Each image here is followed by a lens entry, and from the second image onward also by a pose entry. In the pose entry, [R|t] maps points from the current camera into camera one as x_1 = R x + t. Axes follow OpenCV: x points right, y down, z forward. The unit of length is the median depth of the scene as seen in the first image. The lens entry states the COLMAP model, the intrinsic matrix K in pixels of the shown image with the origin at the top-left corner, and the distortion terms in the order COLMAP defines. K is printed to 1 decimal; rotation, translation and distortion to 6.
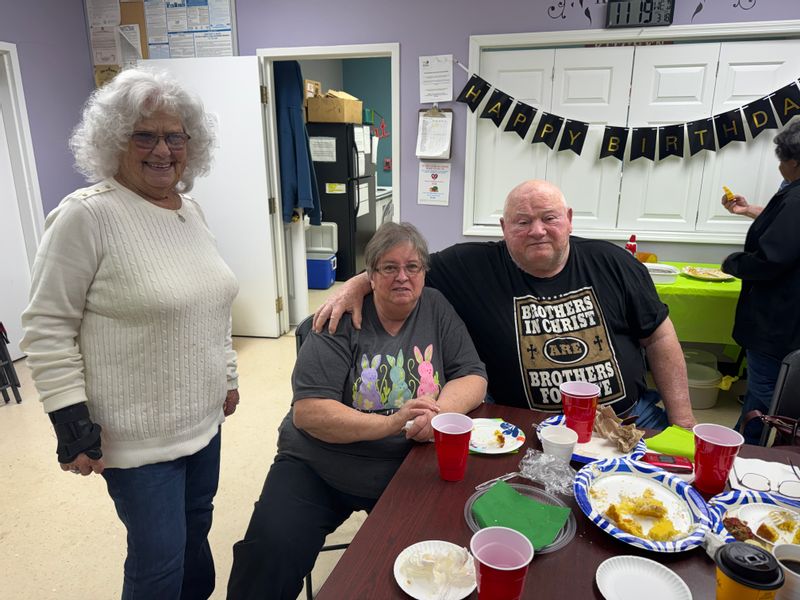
lens RADIAL K [[562.7, 0, 399.0], [0, 562.7, 298.4], [0, 0, 1]] dist [0.038422, -0.051072]
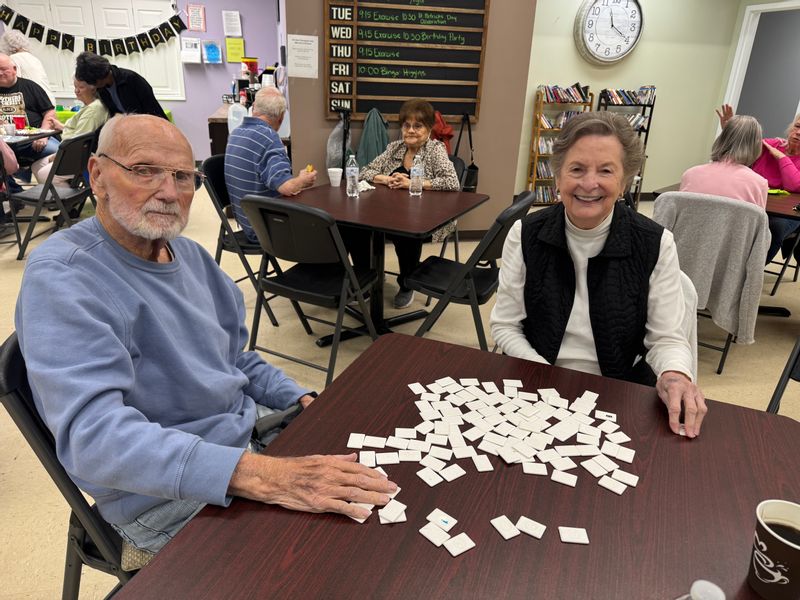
lens RADIAL K [[562.7, 0, 398.2], [0, 562.7, 292.3], [0, 0, 1]] dist [0.038422, -0.051072]
pose [[0.892066, -0.132638, 0.432003, 0.371161], [0.080064, 0.987222, 0.137778, 0.392728], [-0.444757, -0.088319, 0.891286, -1.340089]]
